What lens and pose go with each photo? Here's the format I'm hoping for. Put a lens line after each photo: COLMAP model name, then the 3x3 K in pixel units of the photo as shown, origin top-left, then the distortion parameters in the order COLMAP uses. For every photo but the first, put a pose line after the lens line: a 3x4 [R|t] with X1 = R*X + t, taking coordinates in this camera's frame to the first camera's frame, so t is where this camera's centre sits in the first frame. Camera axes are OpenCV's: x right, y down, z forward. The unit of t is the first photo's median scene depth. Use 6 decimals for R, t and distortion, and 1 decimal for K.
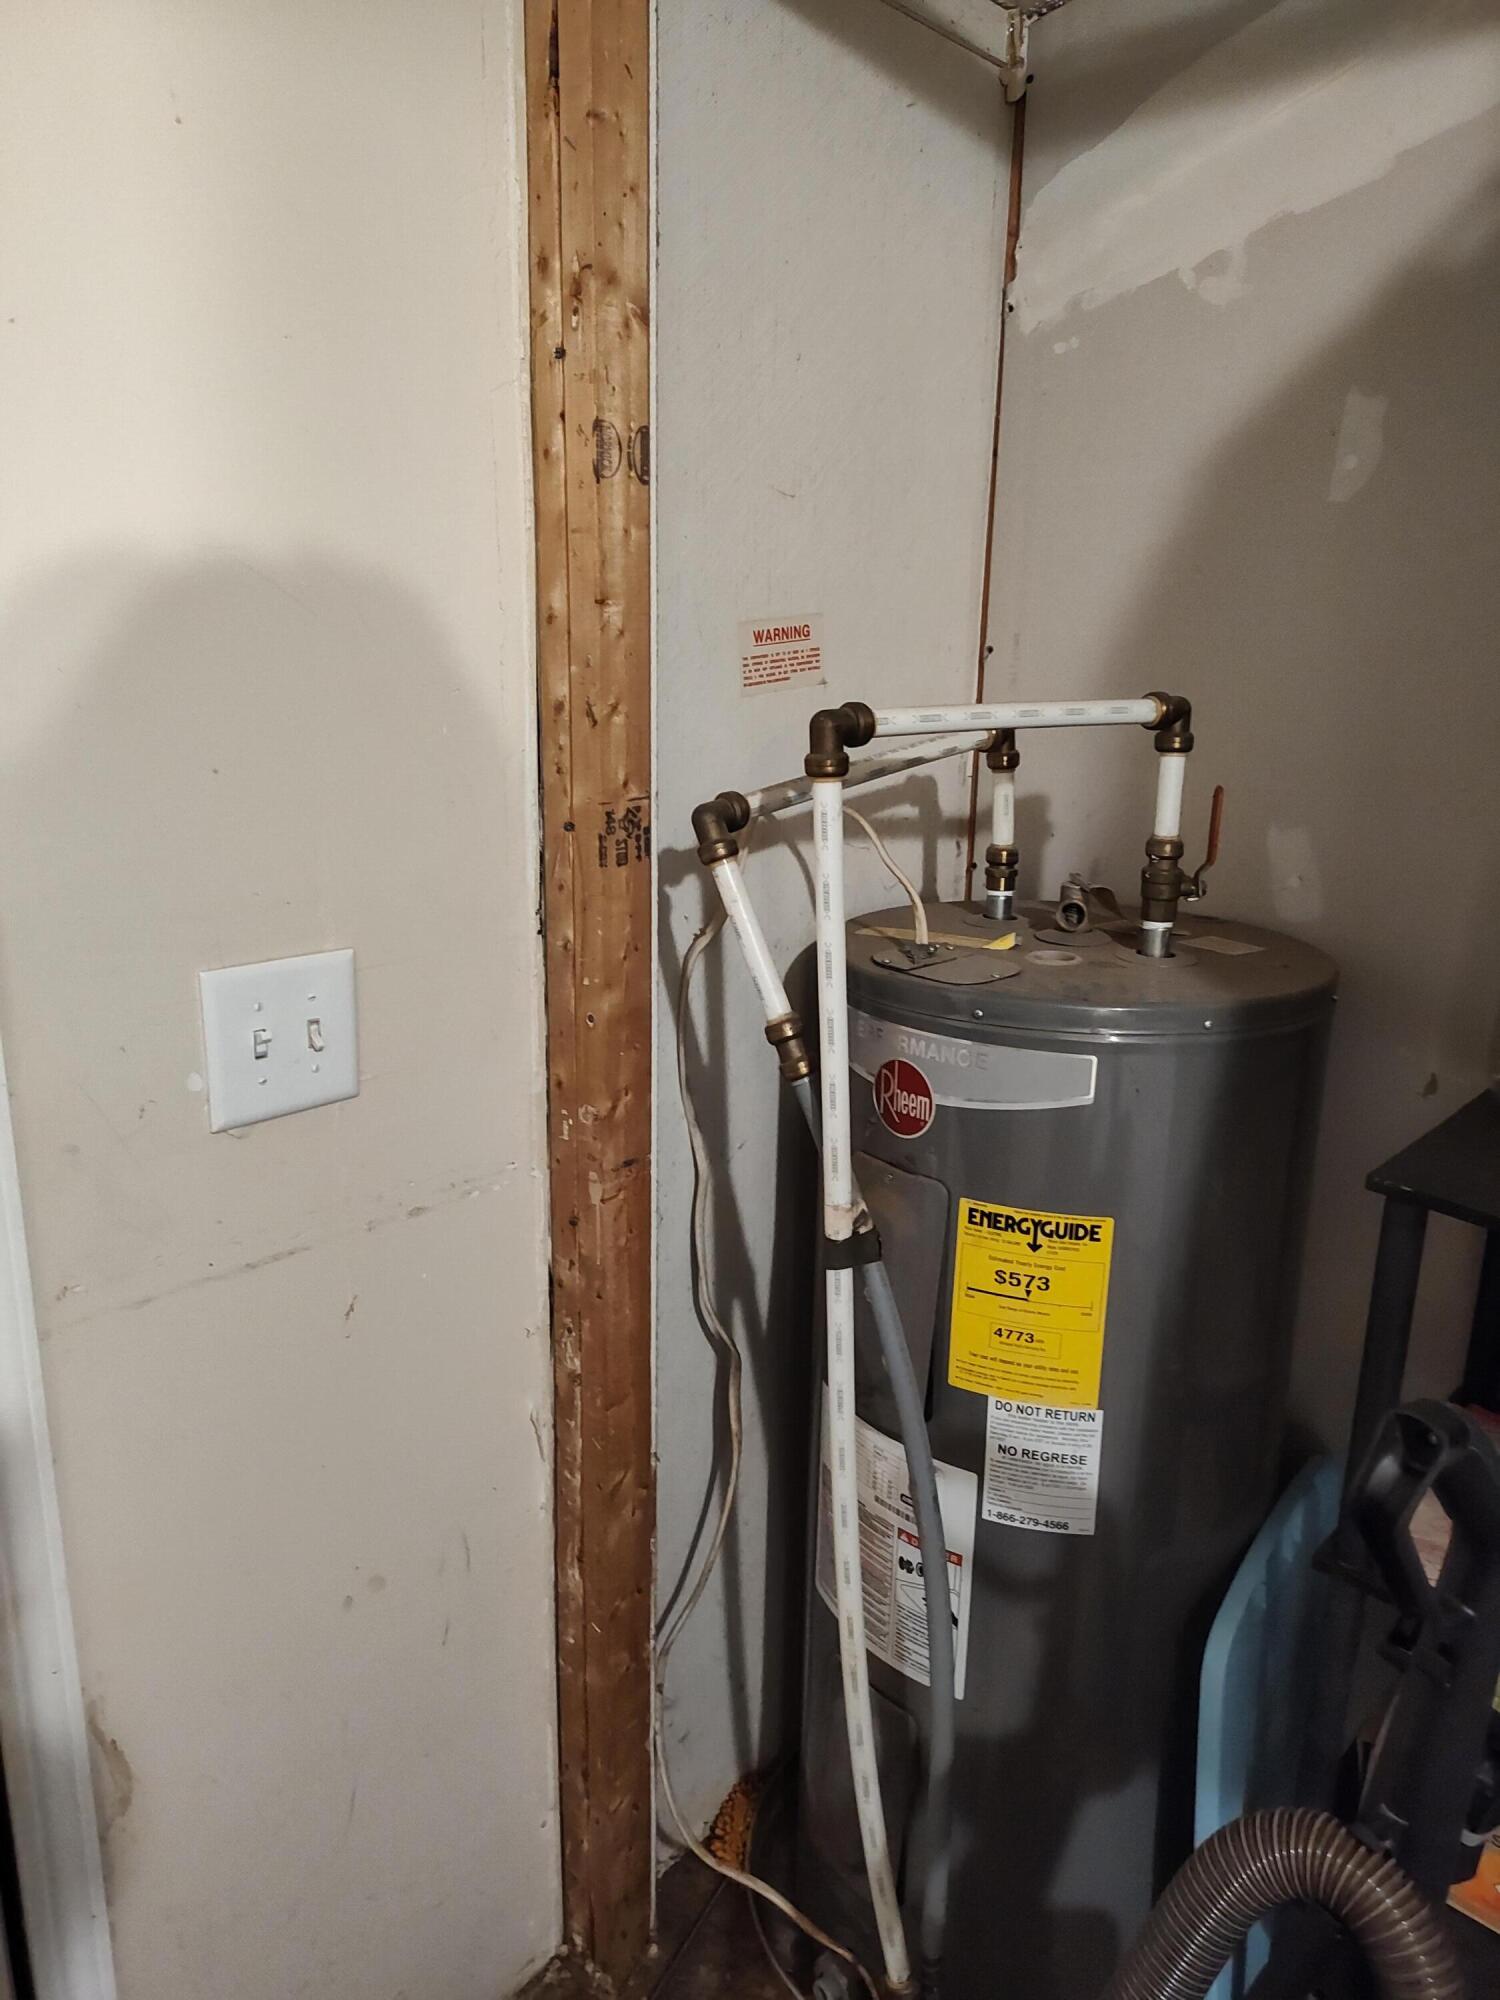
lens RADIAL K [[1346.4, 0, 750.0], [0, 1346.4, 1000.0], [0, 0, 1]] dist [0.050007, -0.070840]
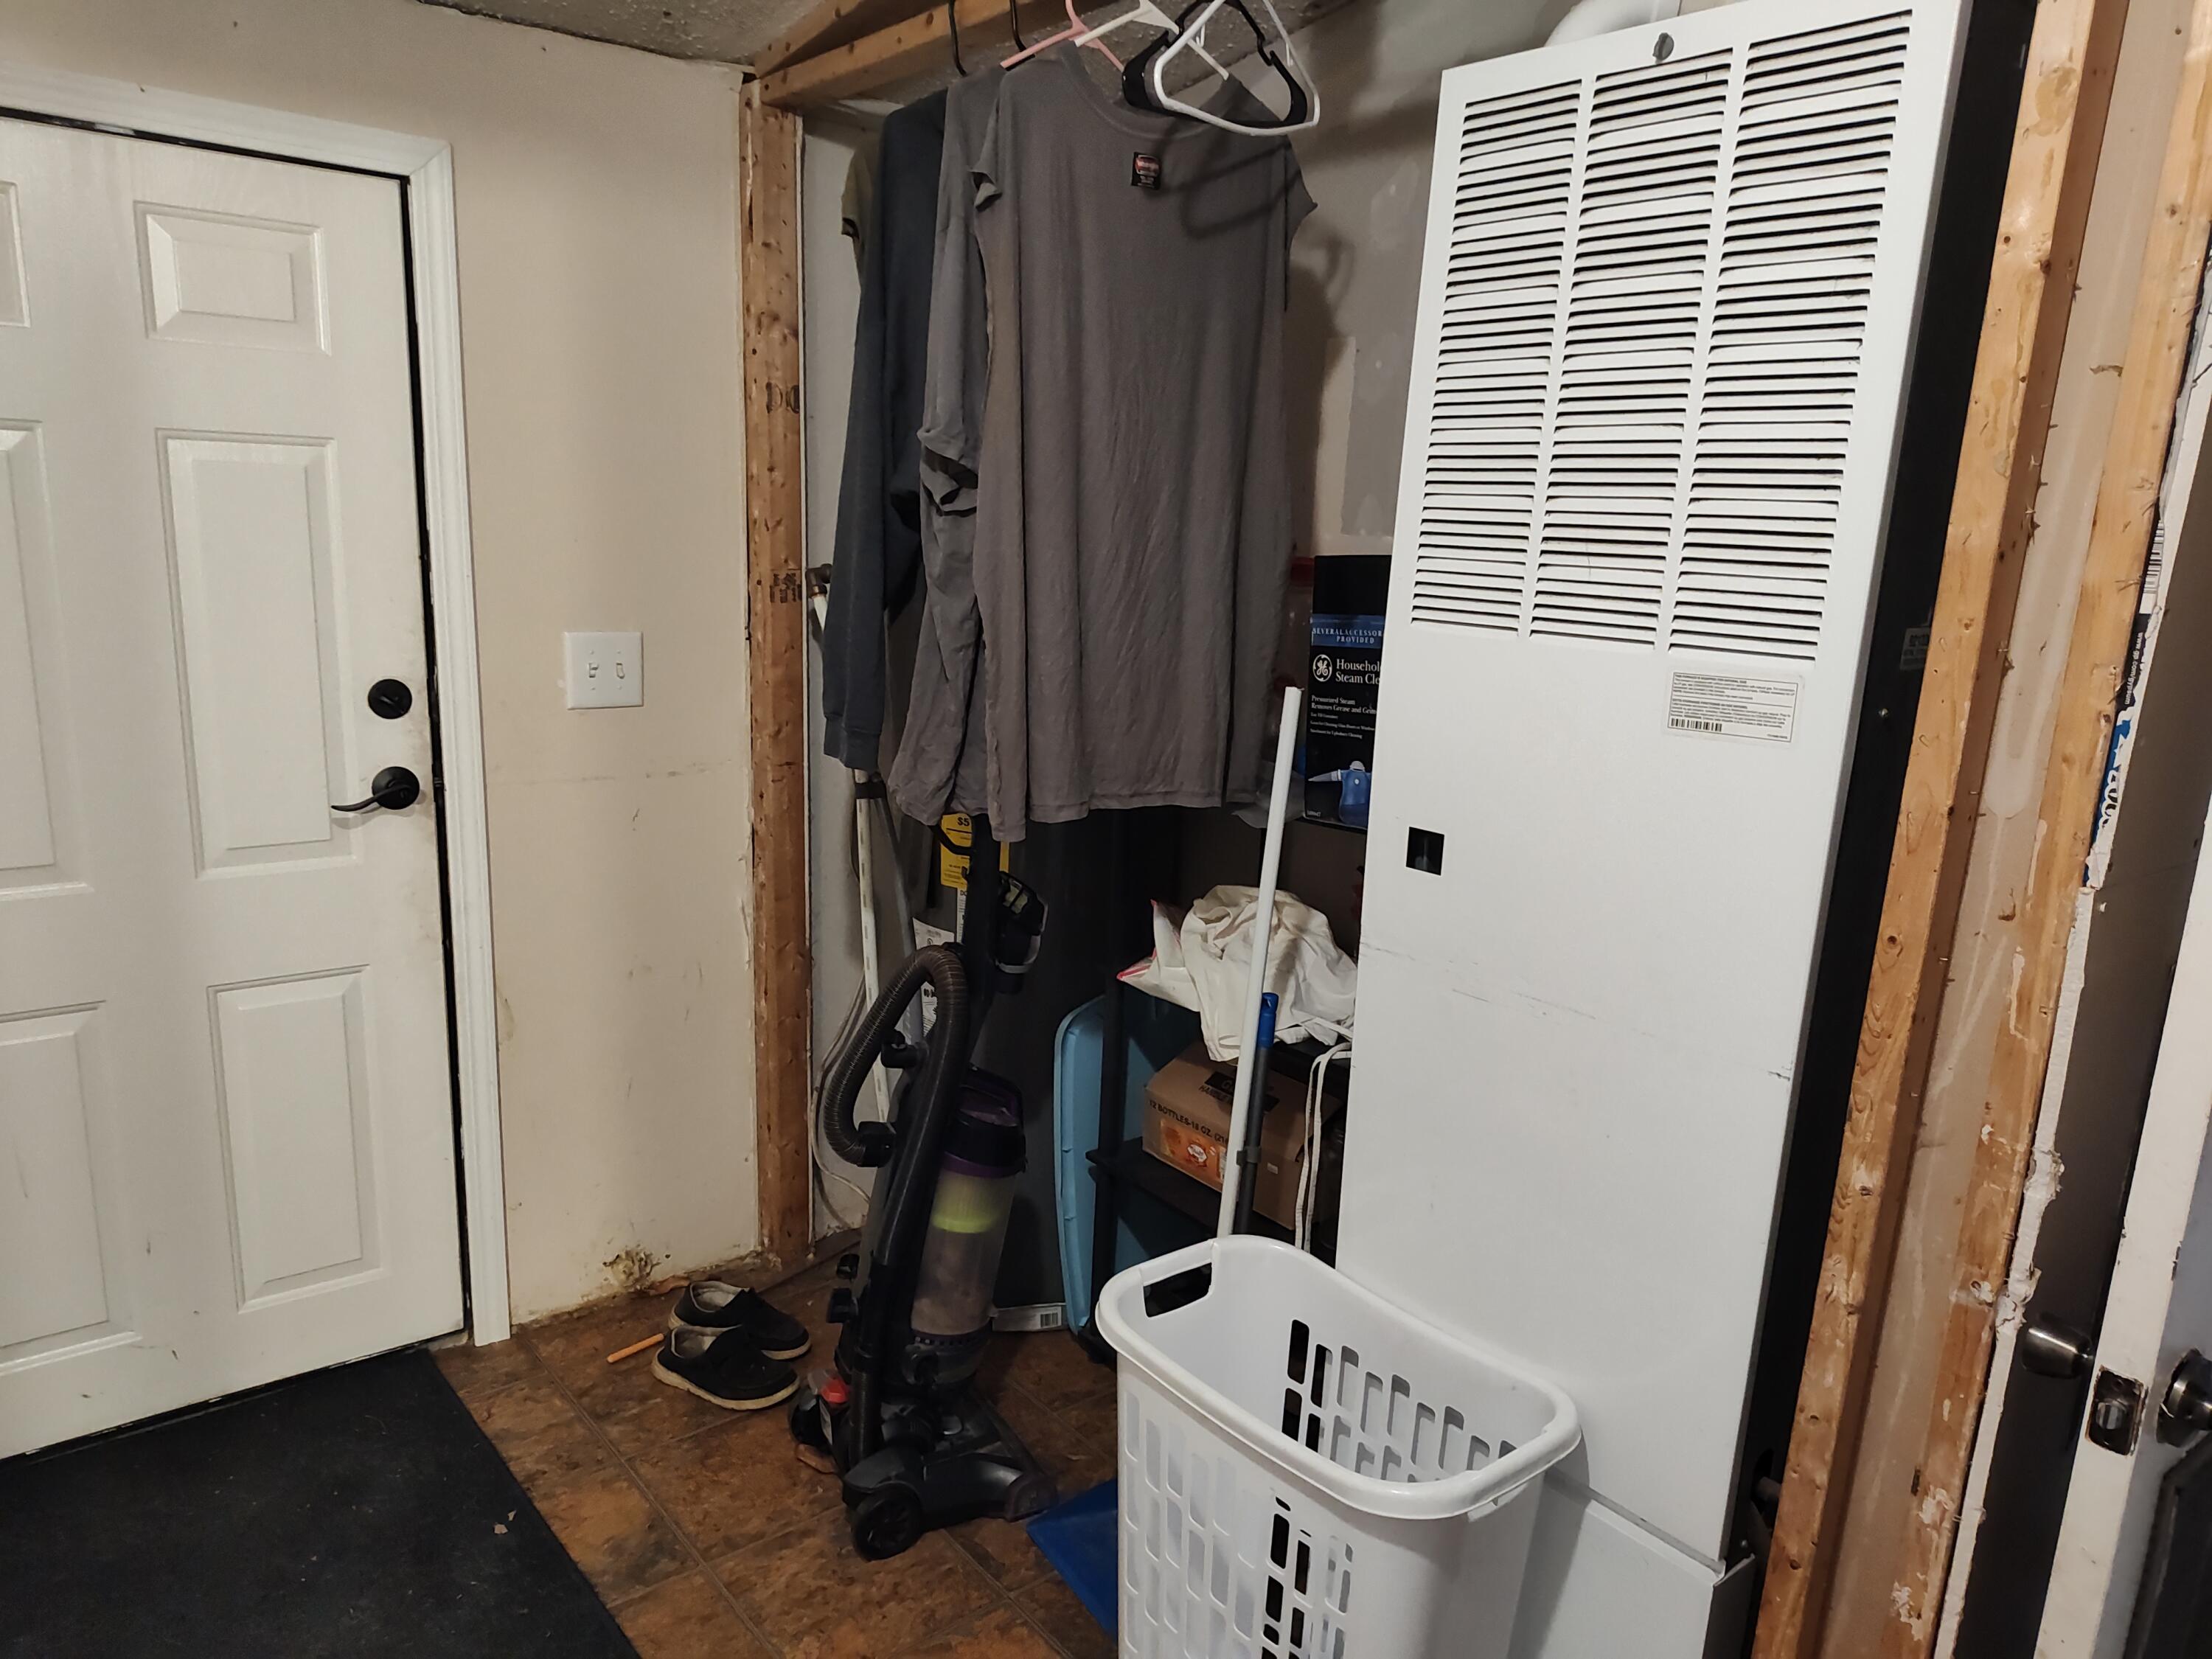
lens RADIAL K [[1489.1, 0, 1100.6], [0, 1489.1, 848.3], [0, 0, 1]] dist [0.050007, -0.070840]
pose [[0.989166, 0.048566, -0.138536, 0.685755], [-0.053702, 0.997992, -0.033575, 0.307382], [0.136627, 0.040651, 0.989788, -1.082502]]
